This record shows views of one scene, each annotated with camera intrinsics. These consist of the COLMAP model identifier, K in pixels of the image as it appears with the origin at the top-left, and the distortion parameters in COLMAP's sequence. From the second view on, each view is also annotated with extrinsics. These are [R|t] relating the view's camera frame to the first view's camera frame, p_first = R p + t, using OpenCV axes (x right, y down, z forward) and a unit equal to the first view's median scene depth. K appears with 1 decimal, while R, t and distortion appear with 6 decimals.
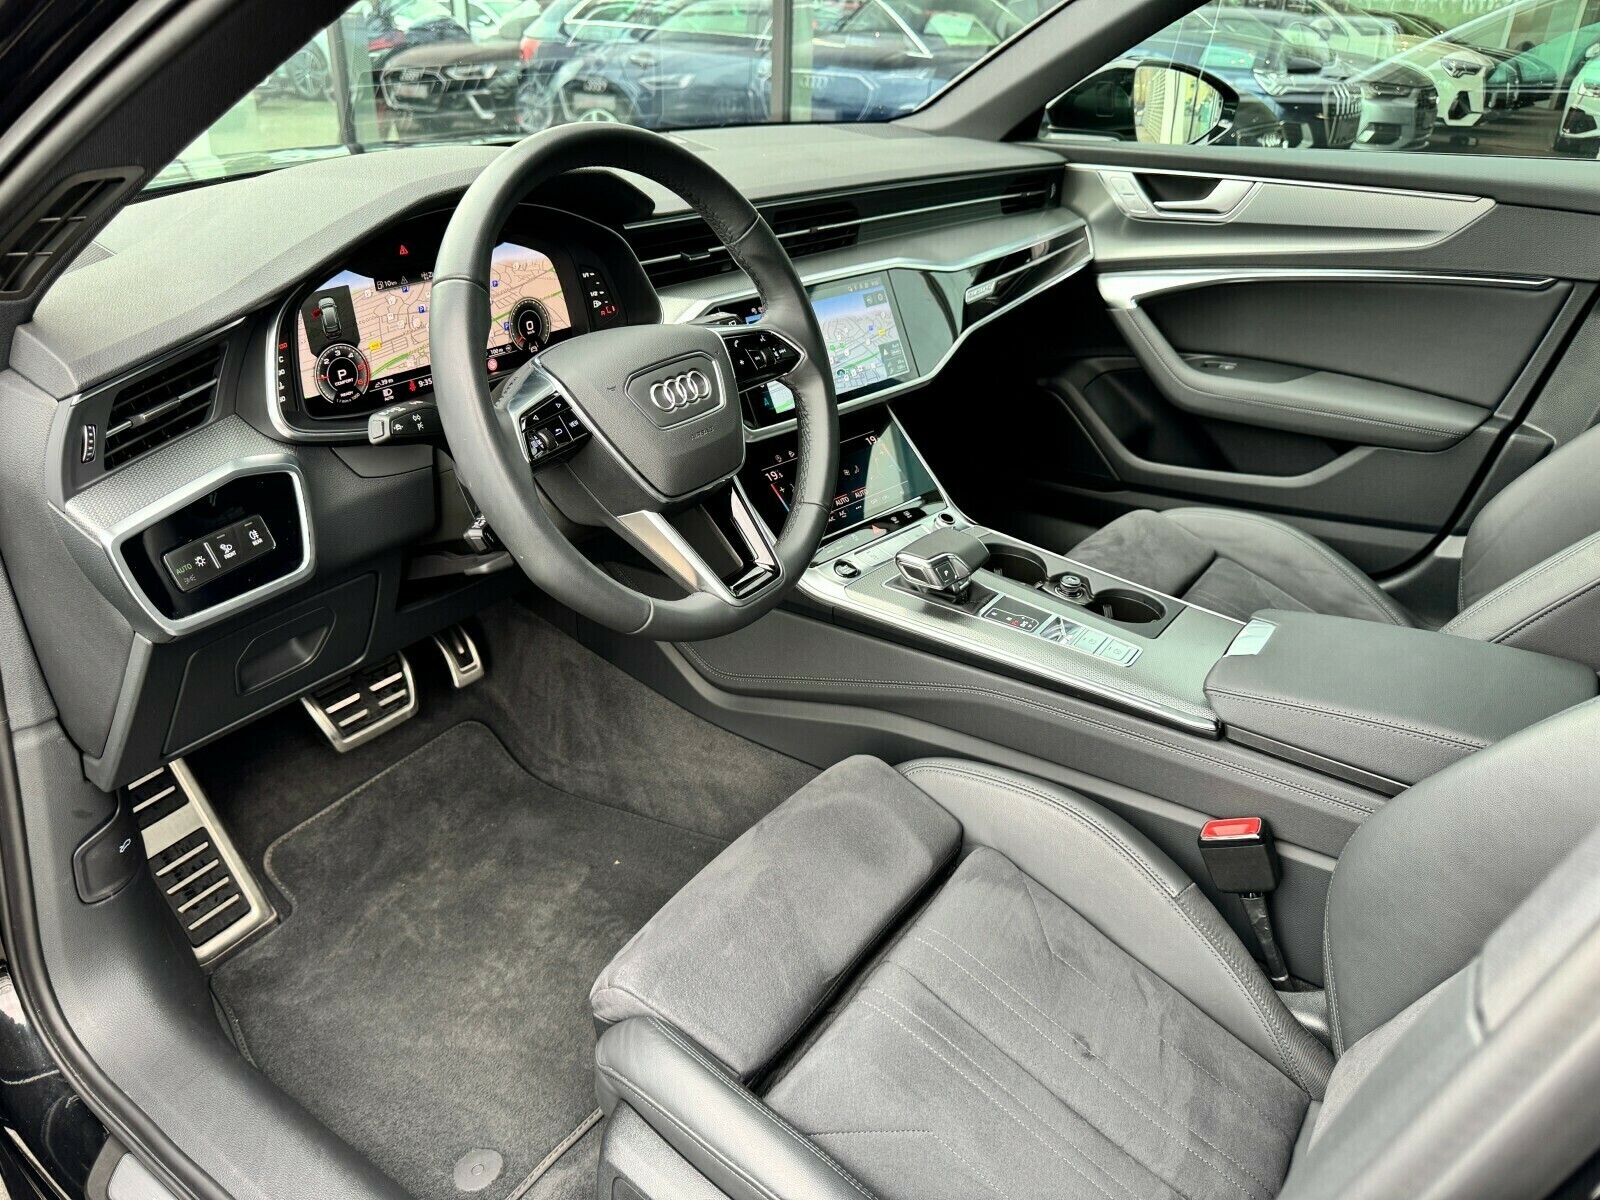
lens RADIAL K [[1142.8, 0, 821.9], [0, 1142.8, 603.0], [0, 0, 1]] dist [0.110983, -0.295409]
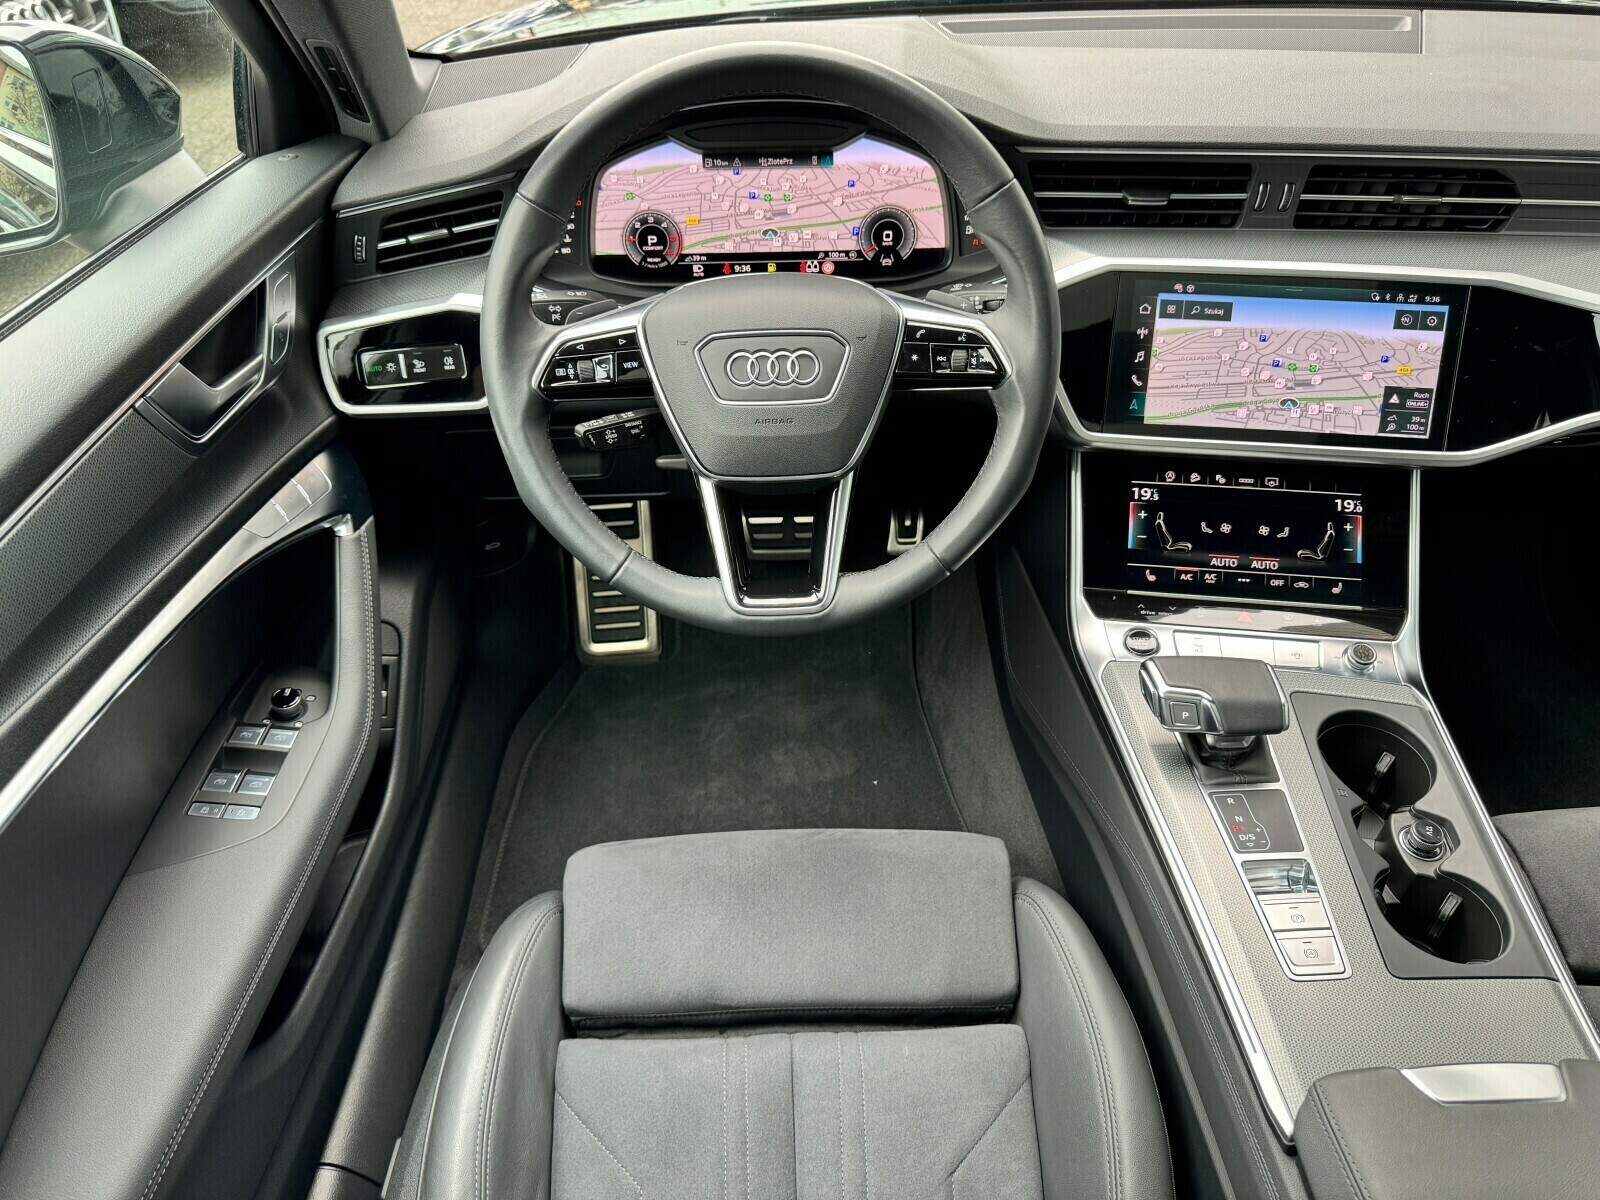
lens RADIAL K [[1138.5, 0, 794.4], [0, 1138.5, 609.1], [0, 0, 1]] dist [0.076180, -0.154476]
pose [[0.577753, 0.483894, -0.657303, 0.385432], [-0.356887, 0.874016, 0.329739, -0.221699], [0.734053, 0.044075, 0.677661, 0.298322]]
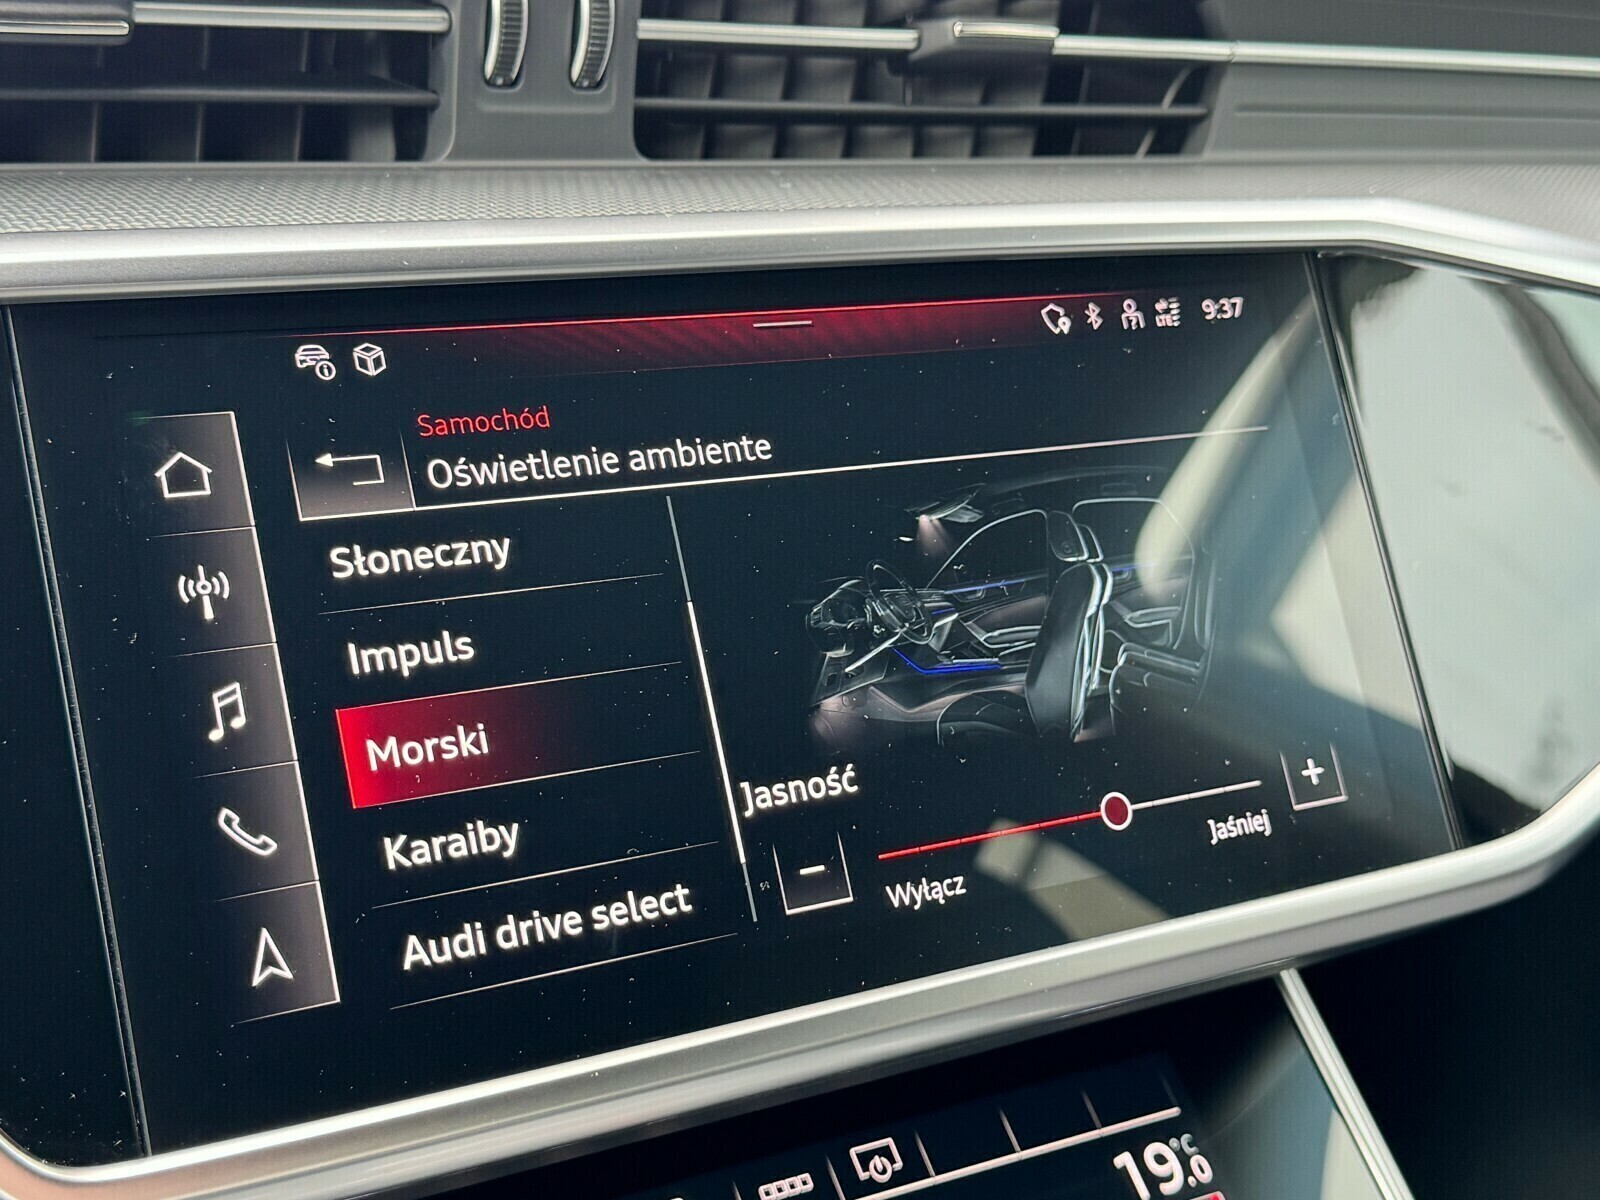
lens RADIAL K [[2261.2, 0, 795.0], [0, 2261.2, 593.8], [0, 0, 1]] dist [0.136055, -0.040746]
pose [[0.962775, 0.083472, -0.257093, 0.081348], [-0.138282, 0.969340, -0.203122, -0.165904], [0.232255, 0.231112, 0.944799, 0.712651]]
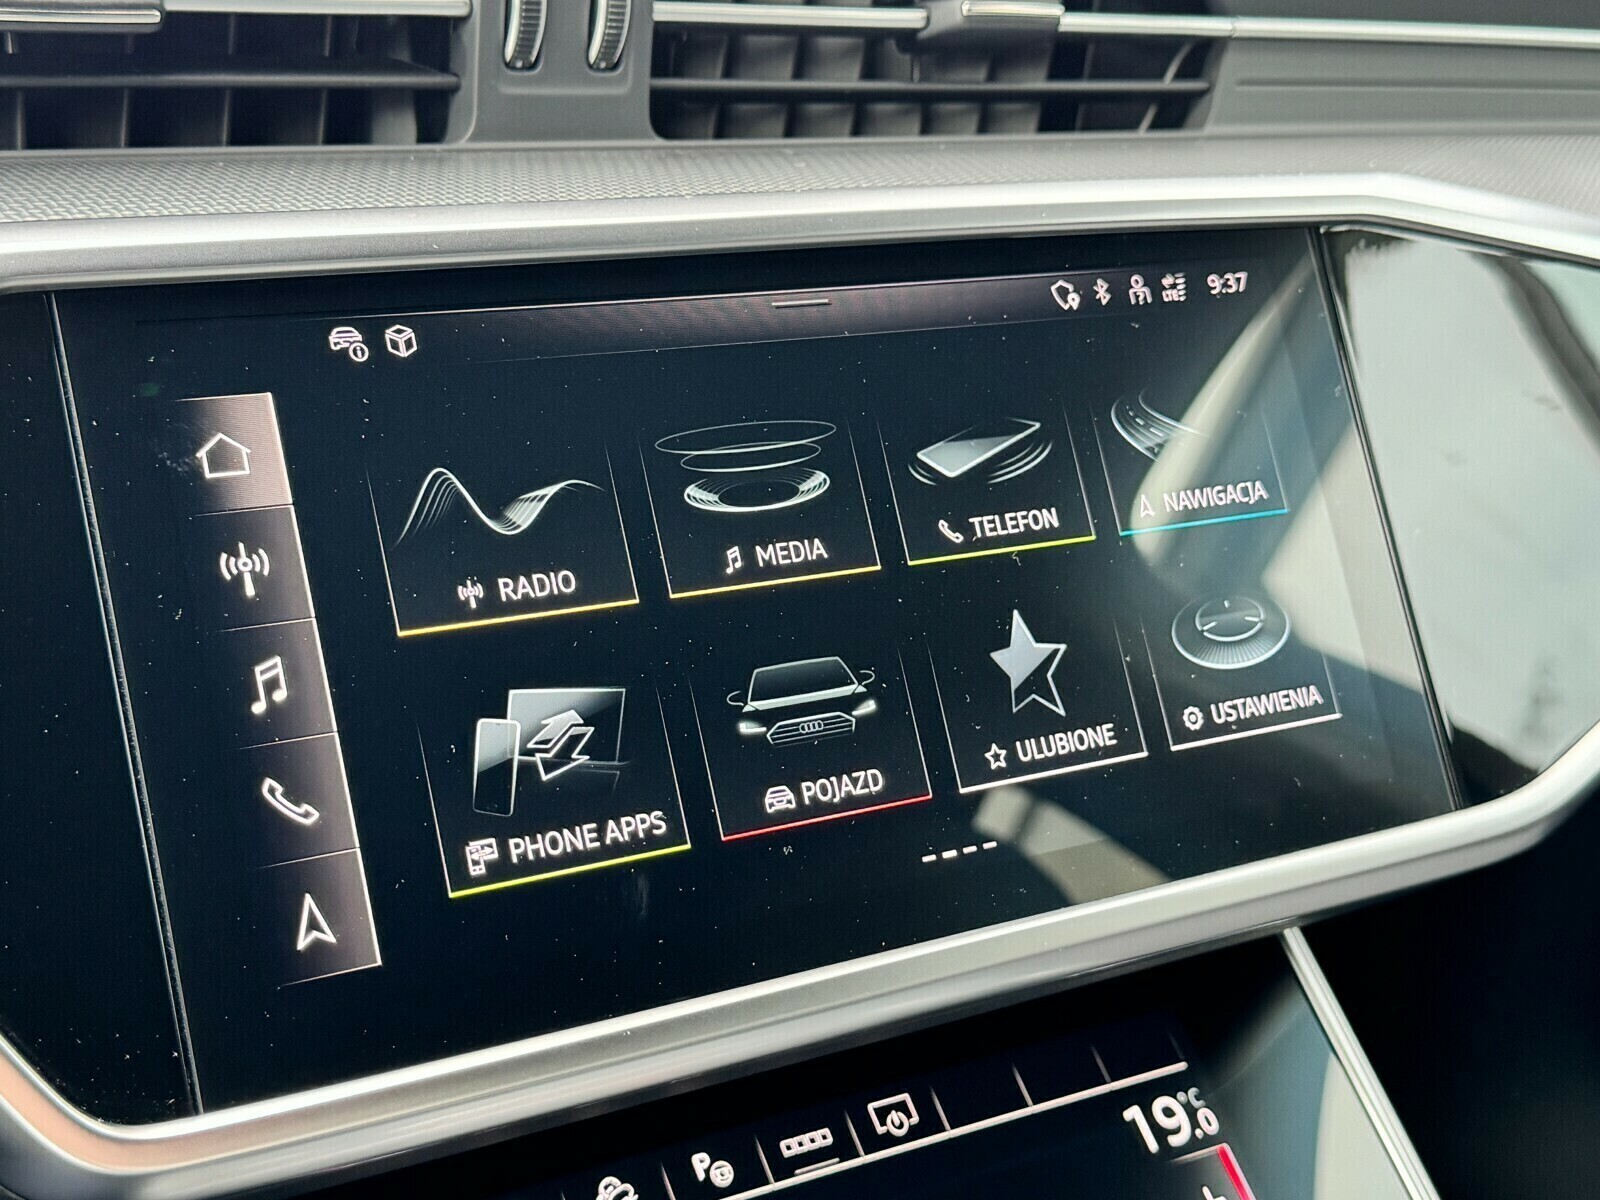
lens RADIAL K [[2256.6, 0, 796.0], [0, 2256.6, 591.9], [0, 0, 1]] dist [0.130138, 0.027305]
pose [[0.964430, 0.081759, -0.251375, 0.079200], [-0.131682, 0.973167, -0.188693, -0.165039], [0.229203, 0.215083, 0.949318, 0.703826]]
